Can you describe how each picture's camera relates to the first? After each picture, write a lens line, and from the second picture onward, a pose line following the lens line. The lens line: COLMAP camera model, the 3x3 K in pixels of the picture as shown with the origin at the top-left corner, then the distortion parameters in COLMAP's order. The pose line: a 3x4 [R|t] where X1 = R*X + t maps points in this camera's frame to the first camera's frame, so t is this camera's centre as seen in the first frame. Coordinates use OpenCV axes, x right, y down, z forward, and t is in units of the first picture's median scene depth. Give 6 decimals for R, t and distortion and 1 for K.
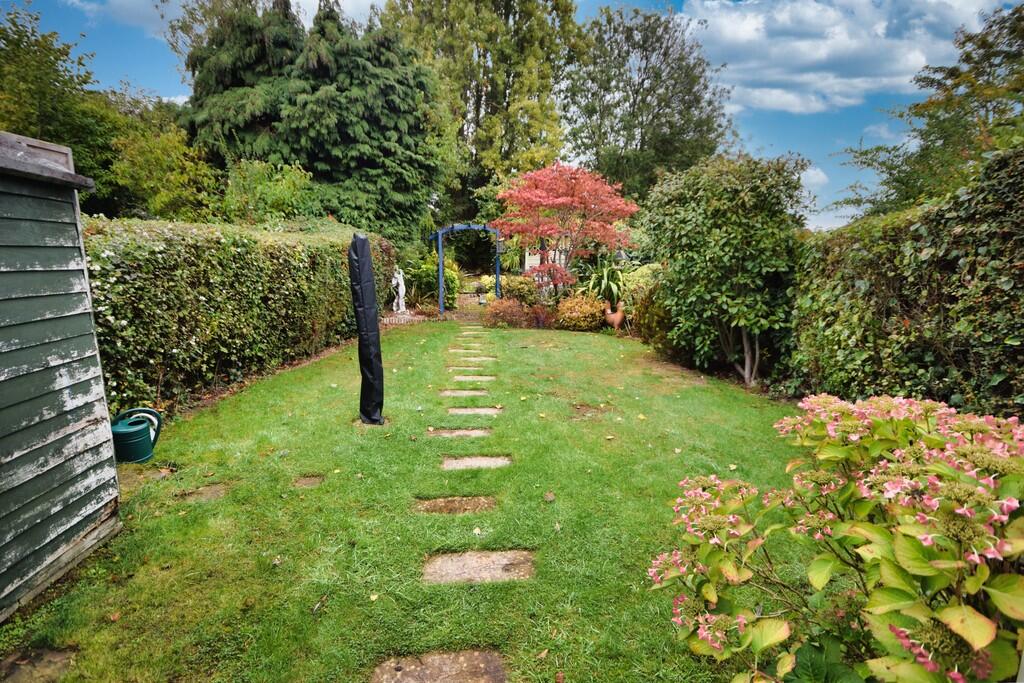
lens RADIAL K [[517.6, 0, 512.0], [0, 517.6, 341.5], [0, 0, 1]] dist [0.003522, 0.000147]
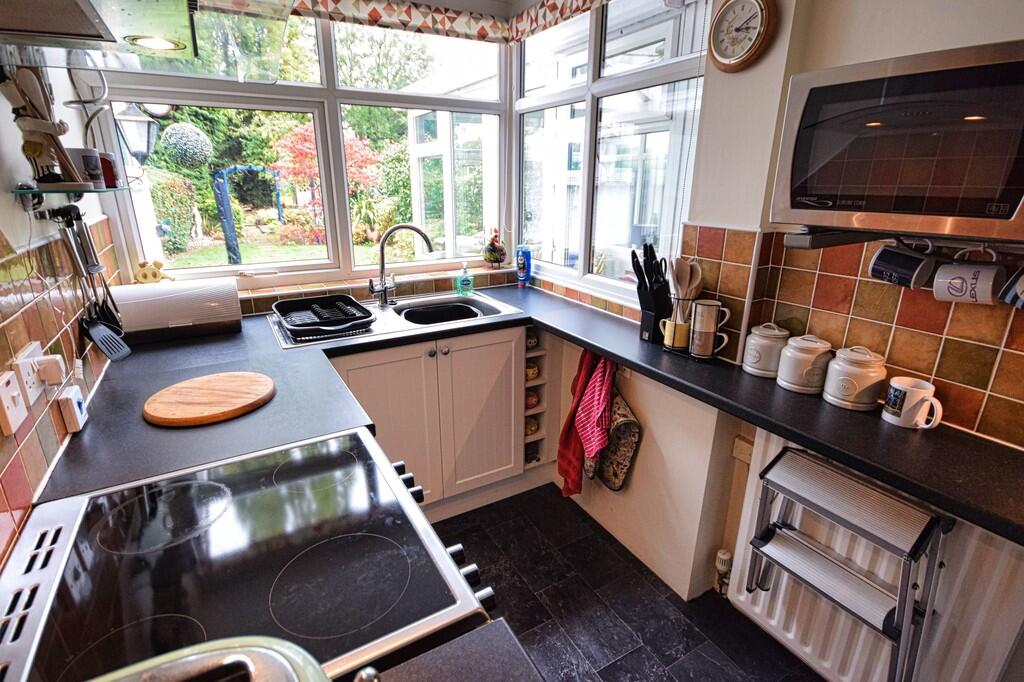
lens RADIAL K [[485.2, 0, 503.4], [0, 485.2, 341.2], [0, 0, 1]] dist [-0.006298, -0.000603]
pose [[0.909081, -0.120009, 0.398960, -0.049568], [0.066138, 0.987041, 0.146201, 0.072110], [-0.411336, -0.106522, 0.905238, -0.419023]]
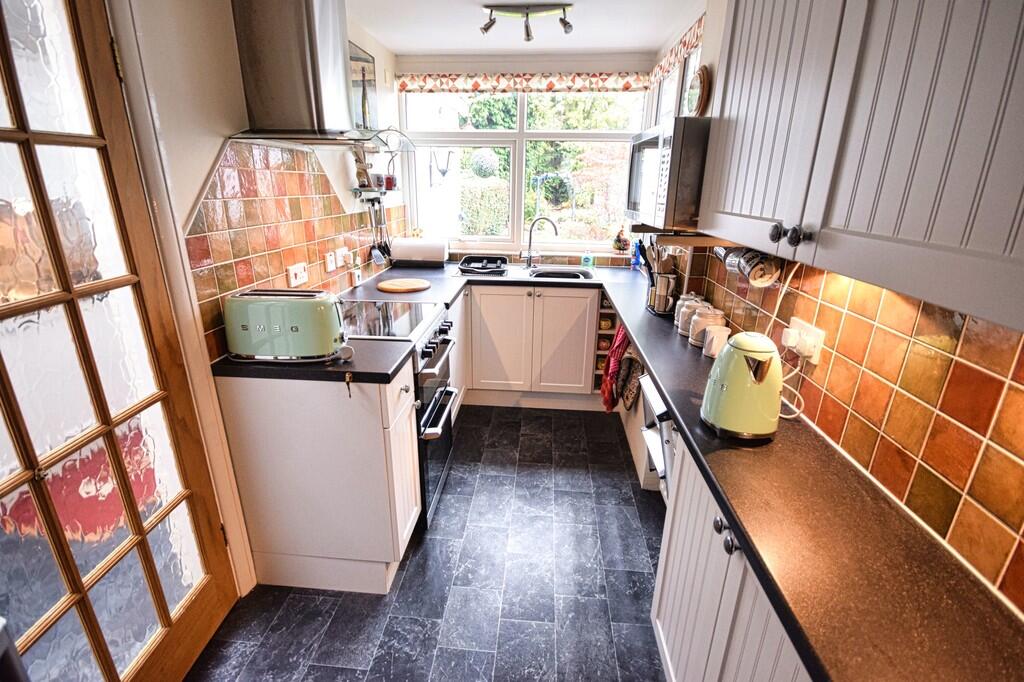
lens RADIAL K [[456.4, 0, 512.0], [0, 456.4, 341.0], [0, 0, 1]] dist [-0.001069, -0.000023]
pose [[0.986666, 0.076247, -0.143797, 0.021785], [-0.054619, 0.987362, 0.148770, 0.086836], [0.153323, -0.138932, 0.978361, -0.514653]]
